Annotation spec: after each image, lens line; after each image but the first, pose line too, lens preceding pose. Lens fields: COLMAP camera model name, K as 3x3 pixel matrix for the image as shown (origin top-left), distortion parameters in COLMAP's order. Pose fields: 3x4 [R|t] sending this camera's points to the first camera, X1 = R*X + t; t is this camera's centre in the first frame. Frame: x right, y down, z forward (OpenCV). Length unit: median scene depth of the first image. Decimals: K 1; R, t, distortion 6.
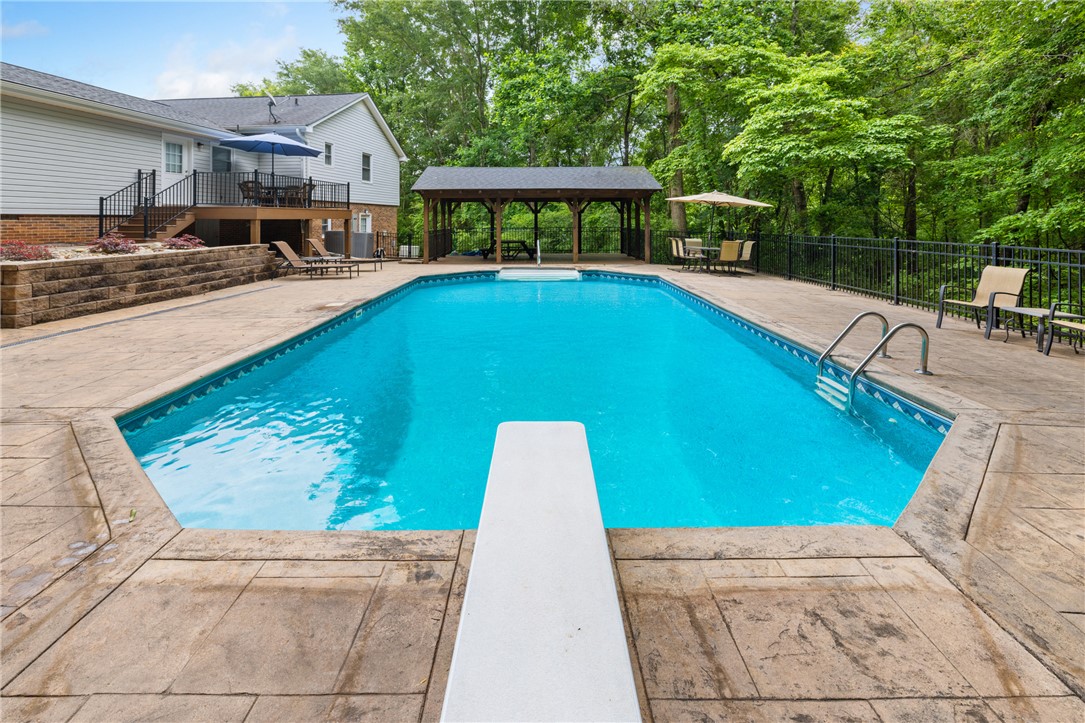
lens RADIAL K [[431.3, 0, 538.2], [0, 431.3, 219.5], [0, 0, 1]] dist [-0.000360, 0.000220]
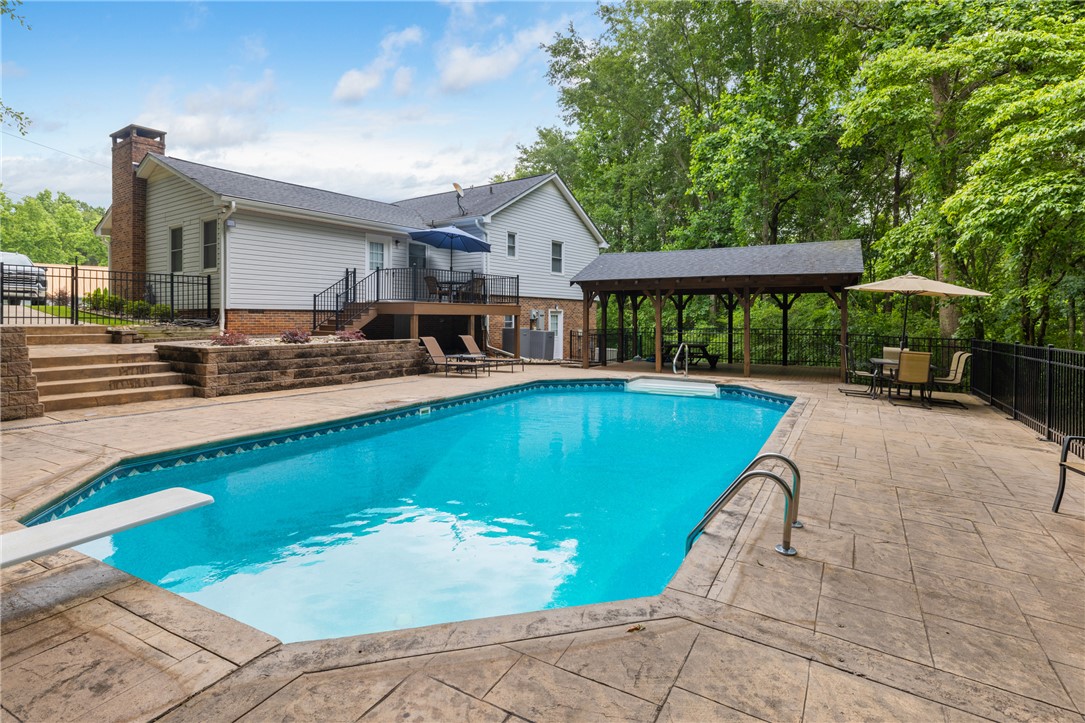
lens RADIAL K [[543.6, 0, 561.8], [0, 543.6, 320.2], [0, 0, 1]] dist [-0.005307, 0.002270]
pose [[0.889777, 0.010710, -0.456270, 0.269109], [-0.008924, 0.999942, 0.006067, 0.002592], [0.456308, -0.001327, 0.889821, 0.036415]]
